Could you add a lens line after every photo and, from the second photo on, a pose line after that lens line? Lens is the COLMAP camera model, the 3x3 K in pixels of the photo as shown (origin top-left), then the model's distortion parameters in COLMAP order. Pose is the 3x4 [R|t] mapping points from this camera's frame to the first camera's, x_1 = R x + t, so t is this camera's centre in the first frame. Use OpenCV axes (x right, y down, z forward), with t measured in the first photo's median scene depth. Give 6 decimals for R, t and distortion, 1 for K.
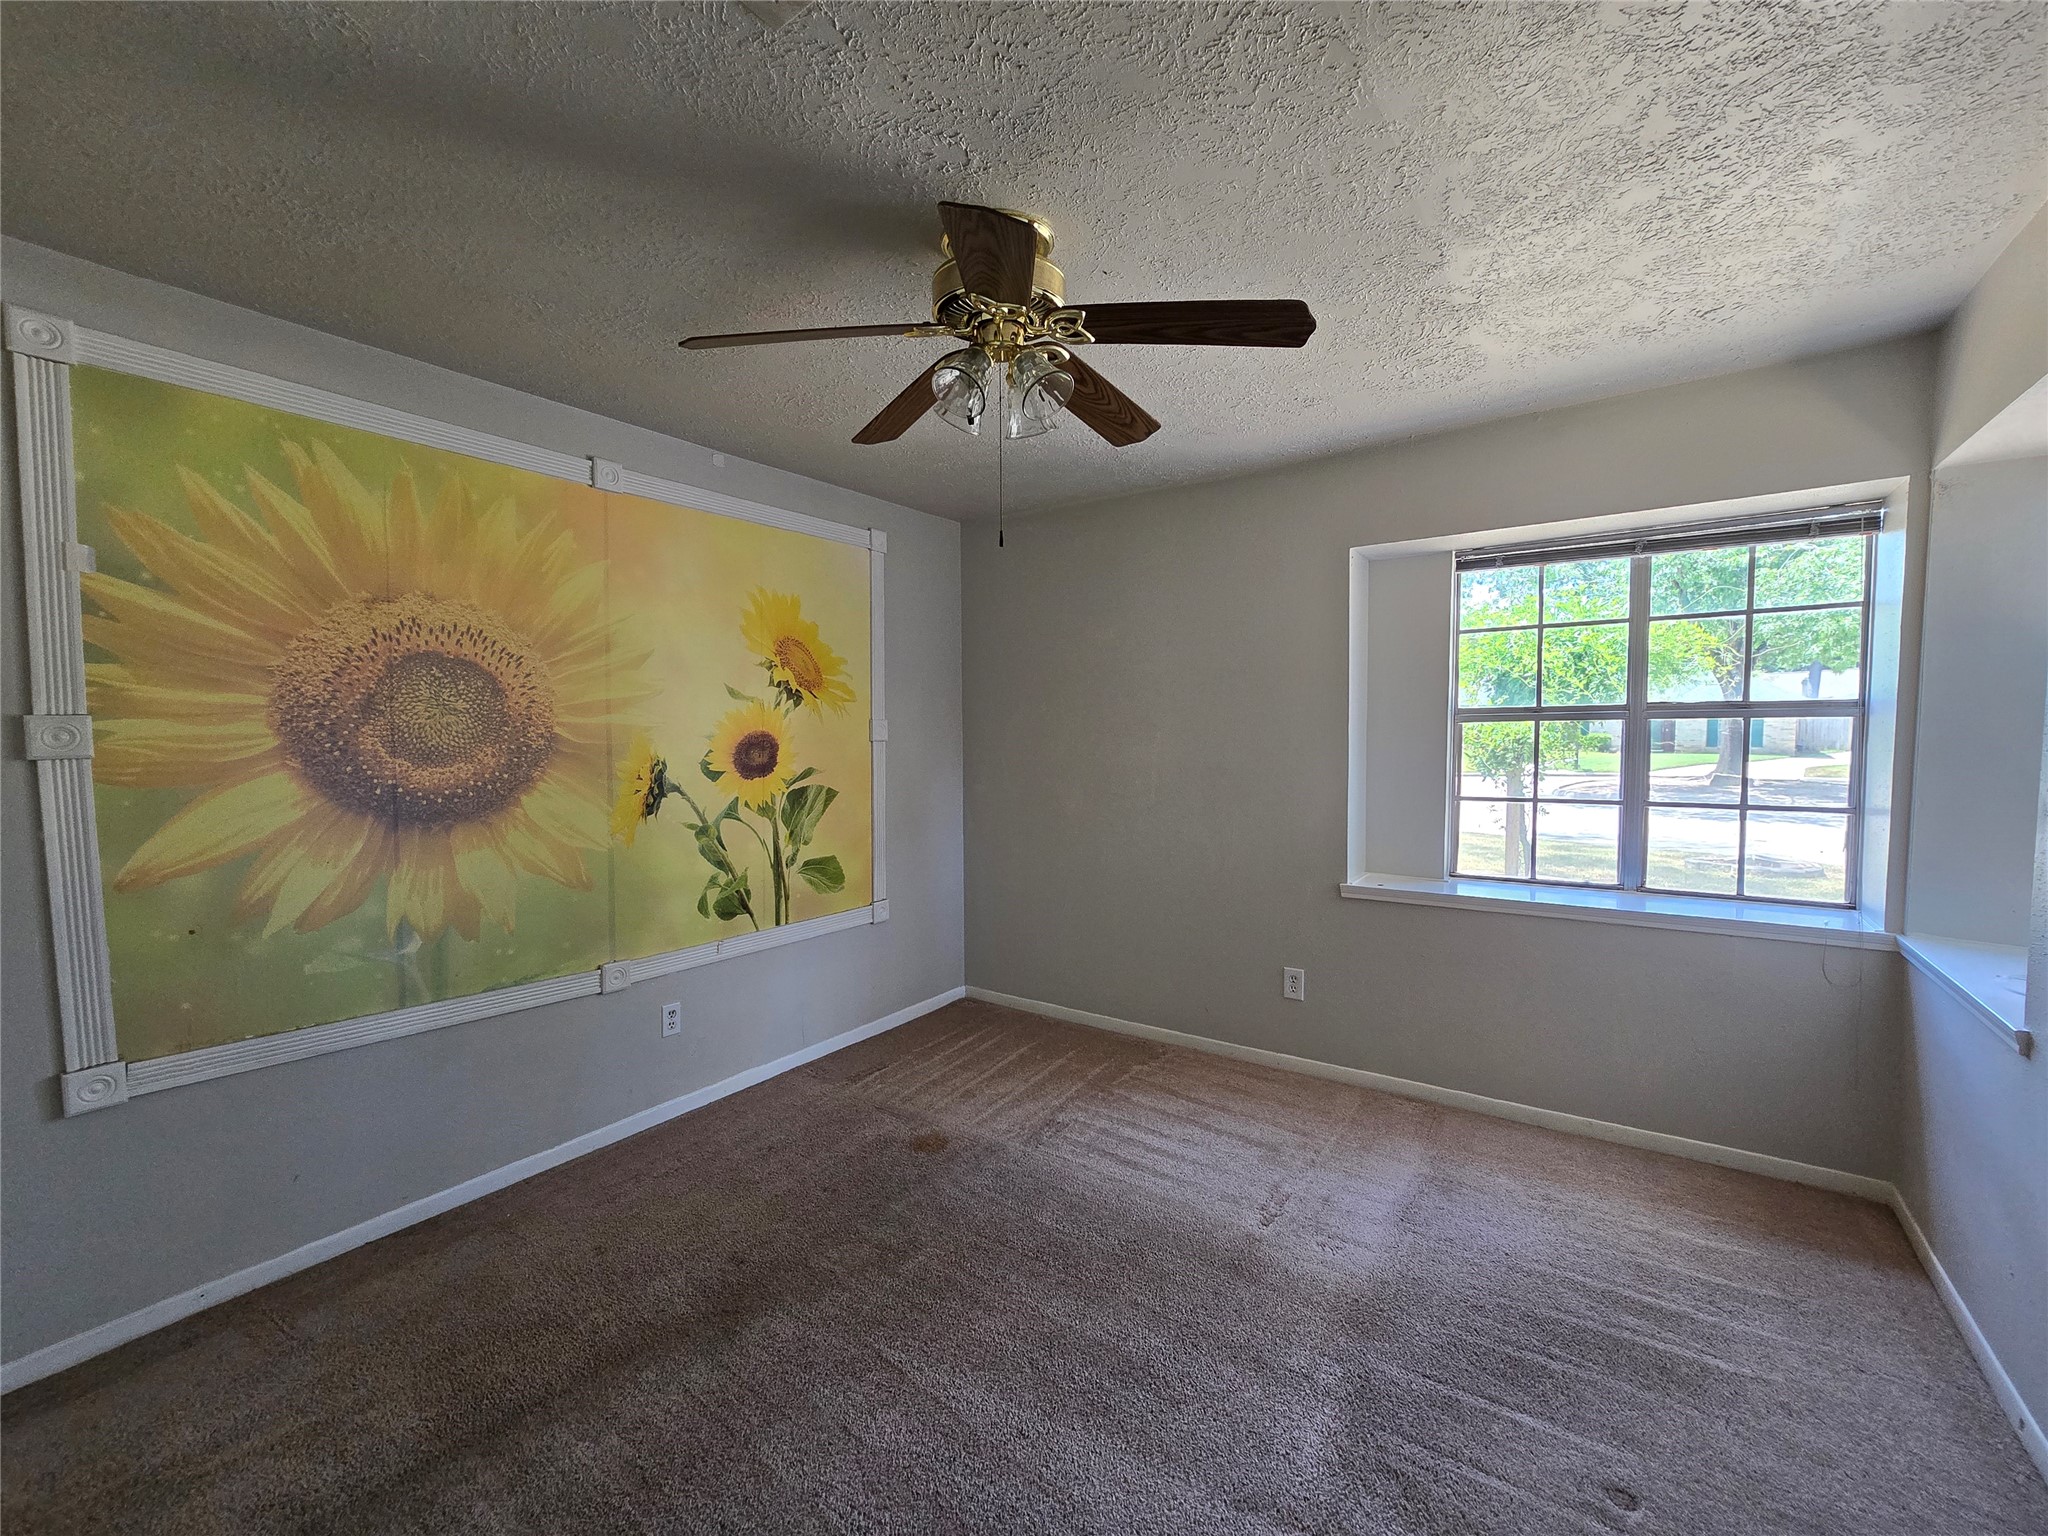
lens RADIAL K [[842.0, 0, 1028.6], [0, 842.0, 777.4], [0, 0, 1]] dist [-0.010888, 0.001450]
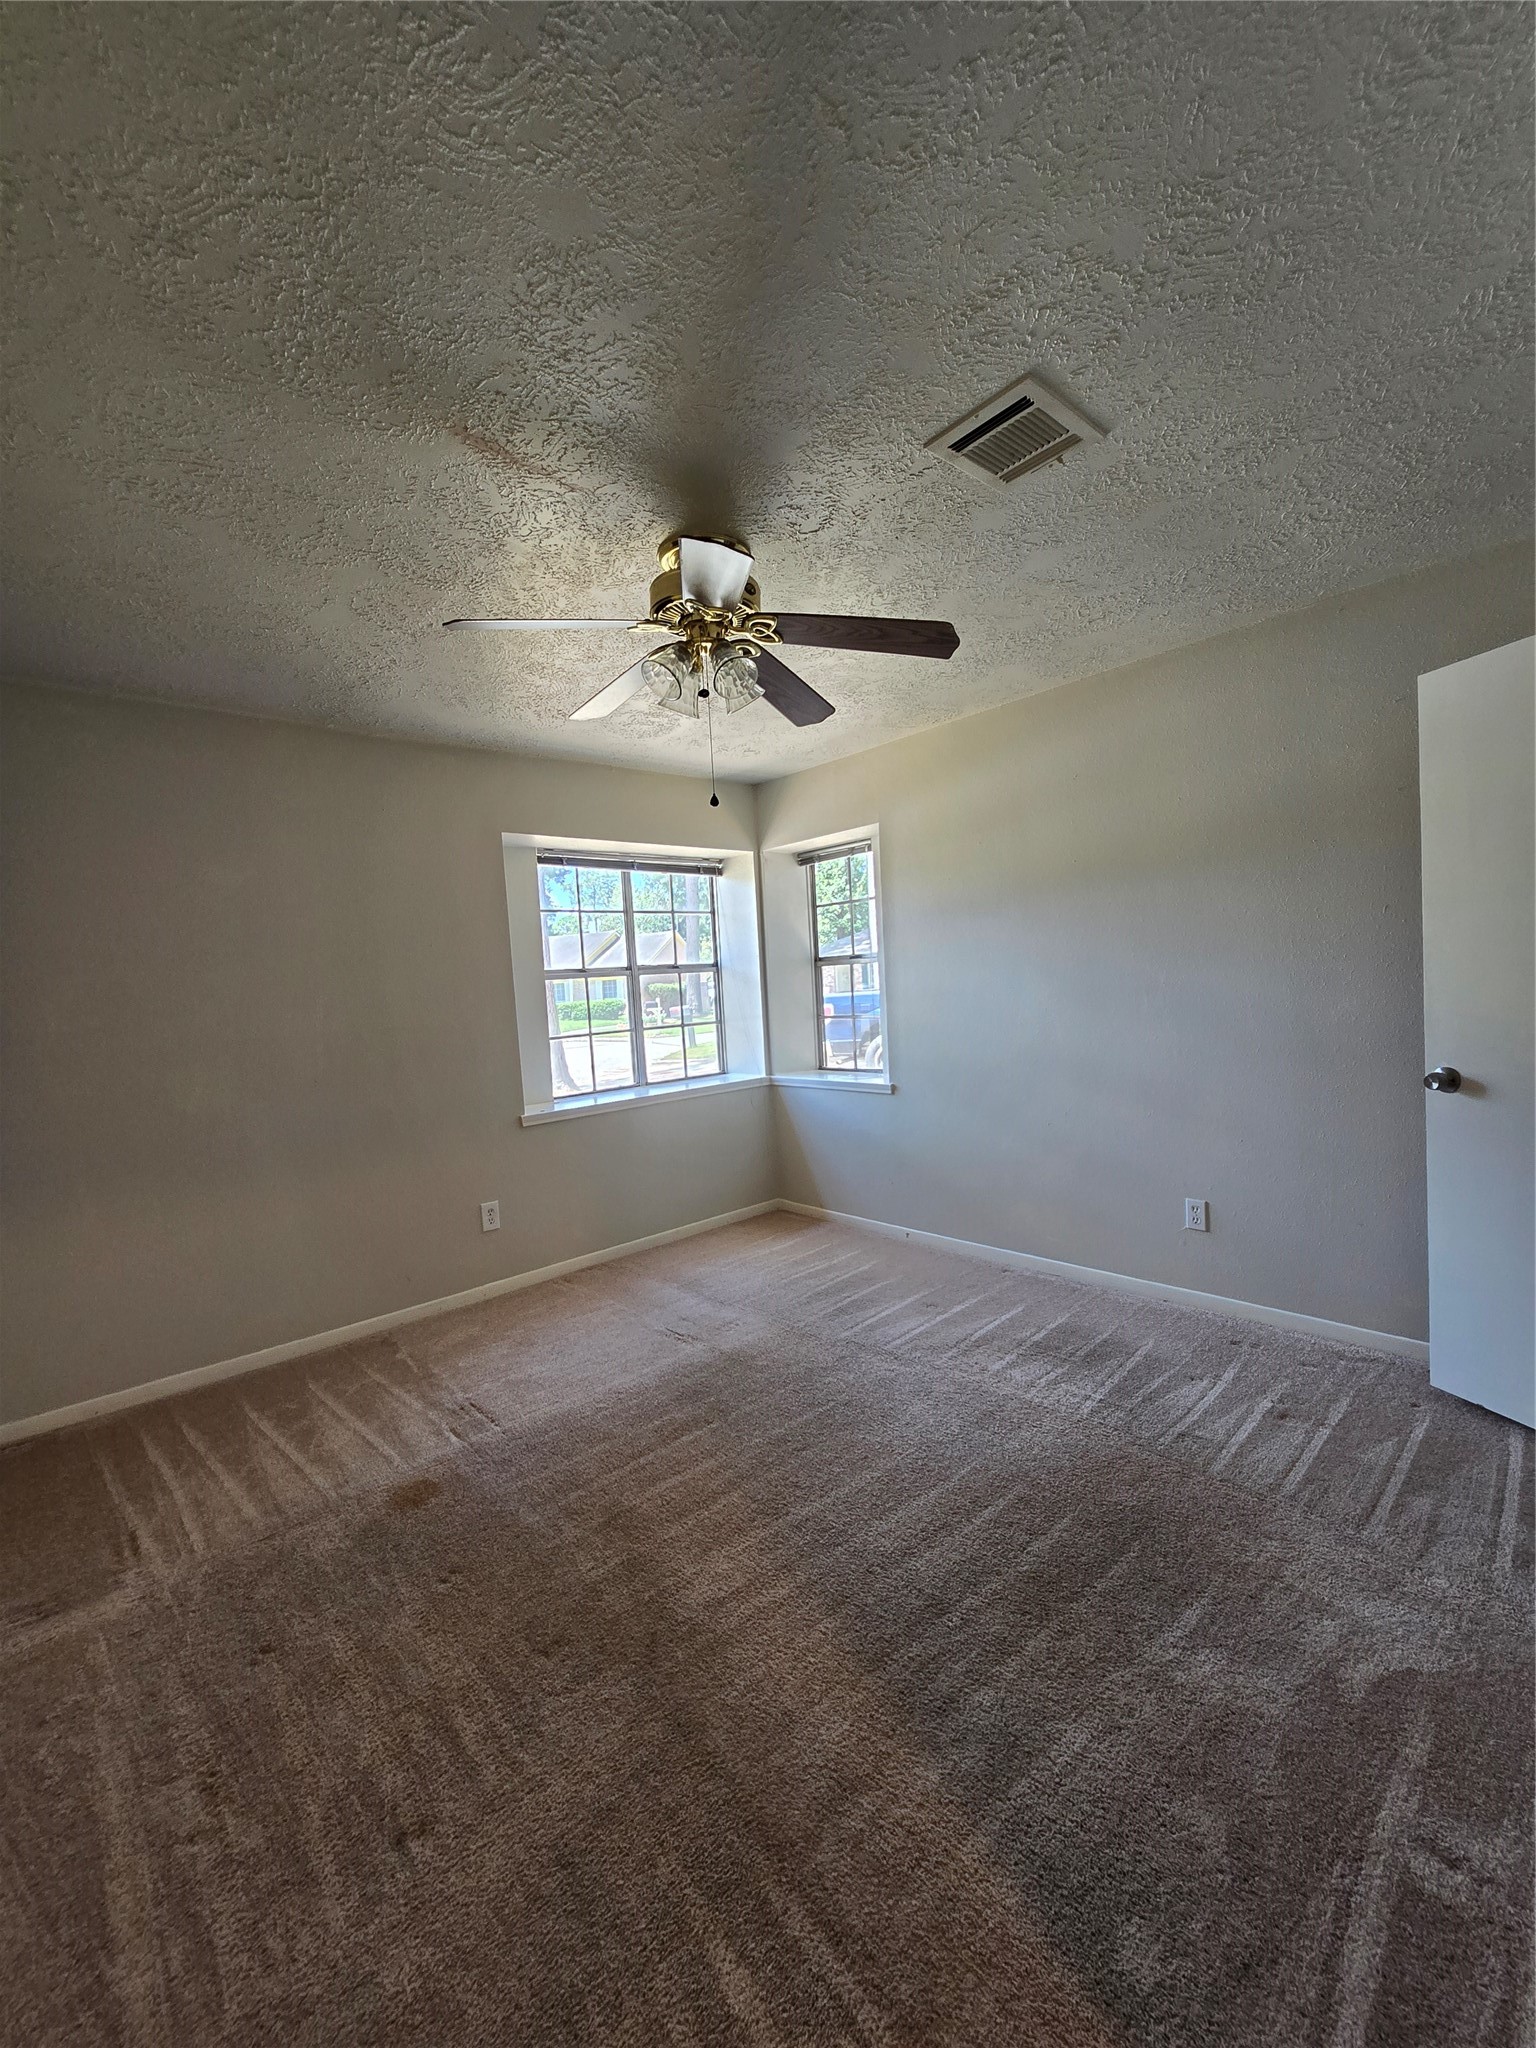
lens RADIAL K [[842.0, 0, 769.6], [0, 842.0, 1024.7], [0, 0, 1]] dist [-0.010888, 0.001450]
pose [[0.212081, -0.048712, 0.976037, -0.749965], [0.110200, 0.993579, 0.025642, 0.009583], [-0.971019, 0.102122, 0.216087, 0.427385]]
